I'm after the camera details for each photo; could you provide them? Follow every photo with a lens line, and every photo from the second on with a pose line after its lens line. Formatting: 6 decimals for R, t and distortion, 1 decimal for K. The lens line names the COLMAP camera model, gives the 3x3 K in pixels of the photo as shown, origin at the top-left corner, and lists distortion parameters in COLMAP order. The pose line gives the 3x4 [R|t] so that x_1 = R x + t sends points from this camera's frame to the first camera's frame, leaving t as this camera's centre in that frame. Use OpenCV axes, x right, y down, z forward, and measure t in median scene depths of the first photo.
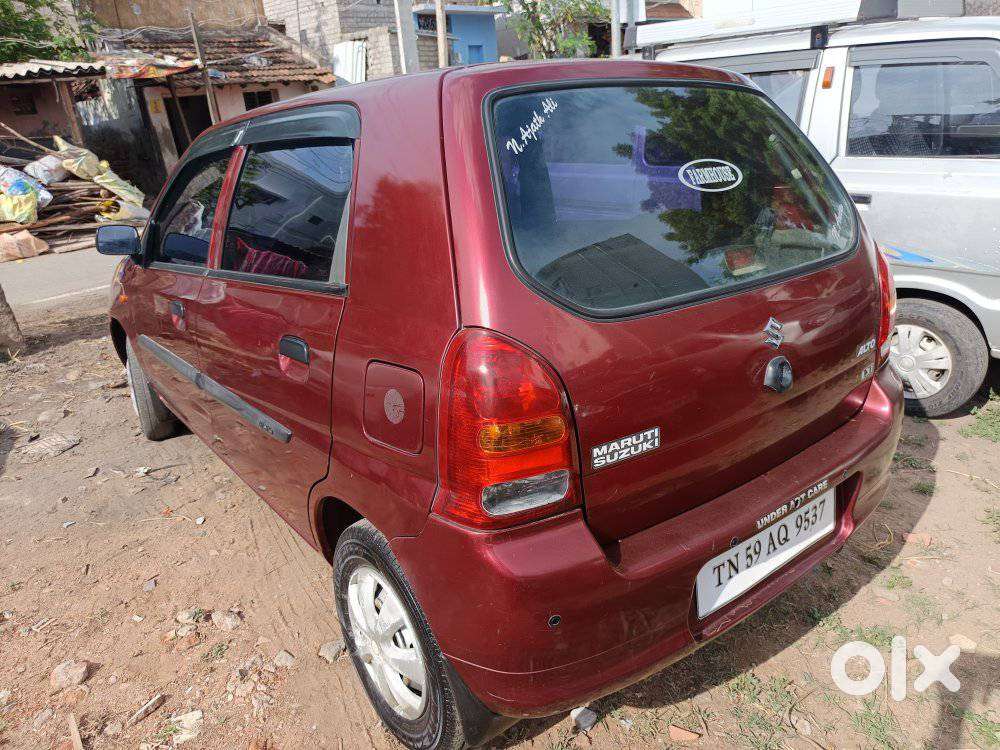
lens RADIAL K [[705.6, 0, 498.5], [0, 705.6, 374.6], [0, 0, 1]] dist [0.015949, -0.008506]
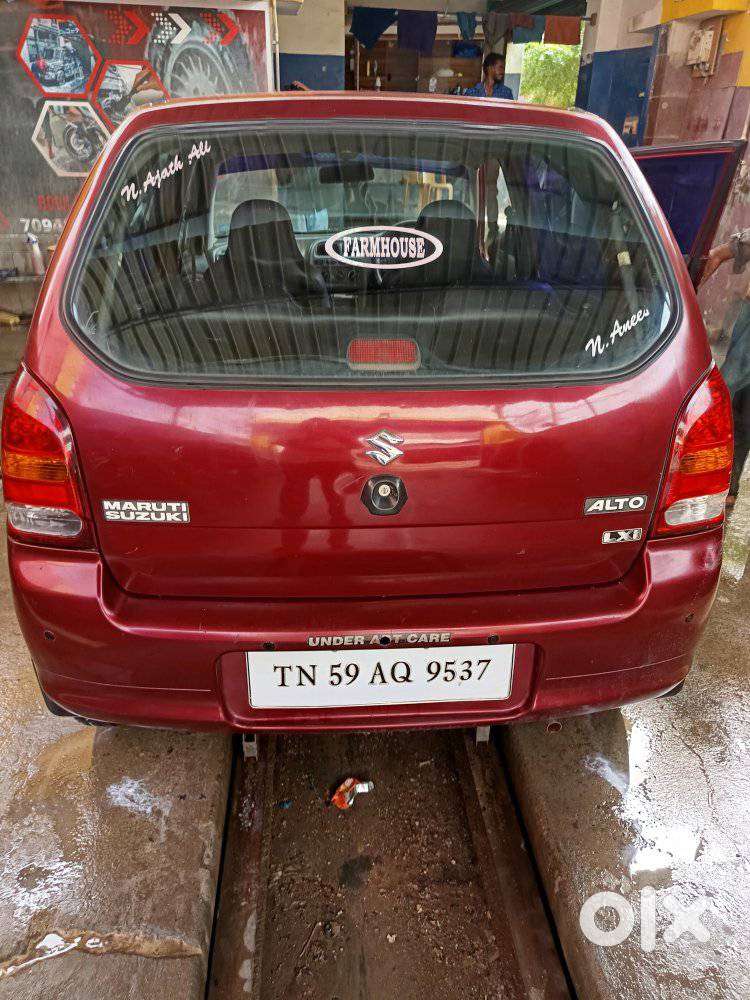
lens RADIAL K [[705.6, 0, 354.5], [0, 705.6, 484.1], [0, 0, 1]] dist [0.015949, -0.008506]
pose [[0.824444, 0.292845, -0.484288, 0.878078], [-0.225726, 0.954857, 0.193122, -0.190692], [0.518980, -0.049902, 0.853328, 0.283717]]
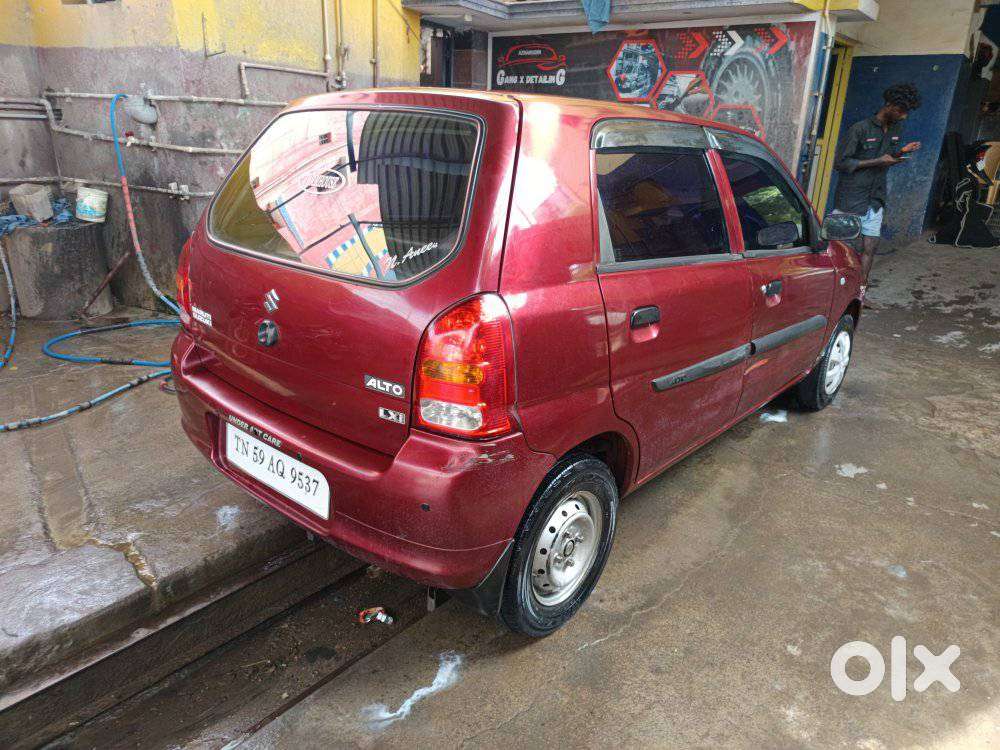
lens RADIAL K [[705.6, 0, 529.5], [0, 705.6, 367.0], [0, 0, 1]] dist [0.015949, -0.008506]
pose [[0.203663, 0.357115, -0.911587, 1.896519], [-0.351200, 0.895781, 0.272460, -0.519784], [0.913882, 0.264659, 0.307856, 1.159019]]
